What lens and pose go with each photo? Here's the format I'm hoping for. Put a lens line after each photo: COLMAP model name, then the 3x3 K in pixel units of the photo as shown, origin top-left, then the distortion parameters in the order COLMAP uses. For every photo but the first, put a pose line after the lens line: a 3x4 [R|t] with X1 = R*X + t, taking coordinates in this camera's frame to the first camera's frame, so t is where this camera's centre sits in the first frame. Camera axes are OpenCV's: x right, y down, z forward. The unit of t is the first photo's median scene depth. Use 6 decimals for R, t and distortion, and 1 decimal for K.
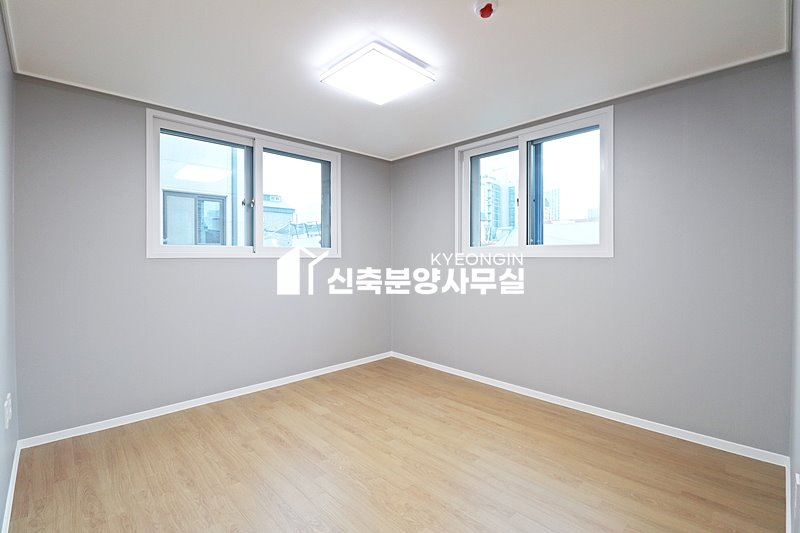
lens RADIAL K [[367.0, 0, 402.8], [0, 367.0, 271.1], [0, 0, 1]] dist [-0.008536, -0.008077]
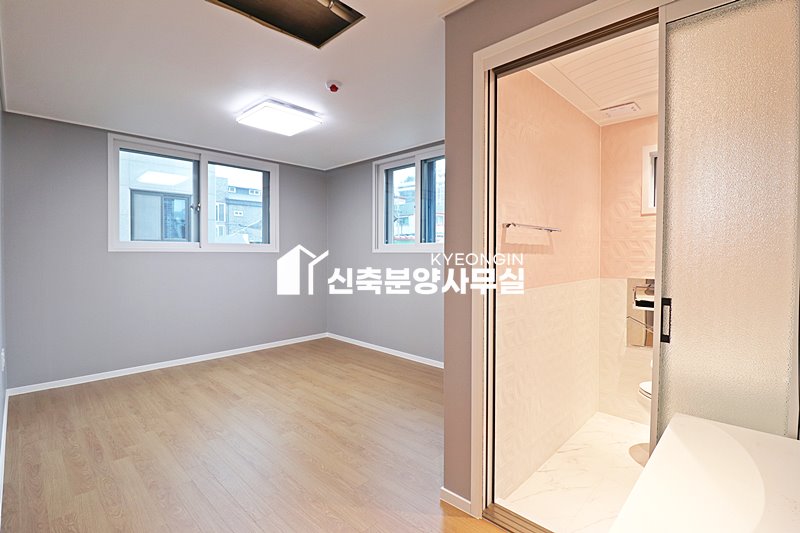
lens RADIAL K [[367.0, 0, 399.3], [0, 367.0, 270.1], [0, 0, 1]] dist [-0.008536, -0.008077]
pose [[0.999133, 0.003696, 0.041479, 0.227279], [-0.004071, 0.999952, 0.008961, 0.011450], [-0.041444, -0.009123, 0.999099, -0.271487]]
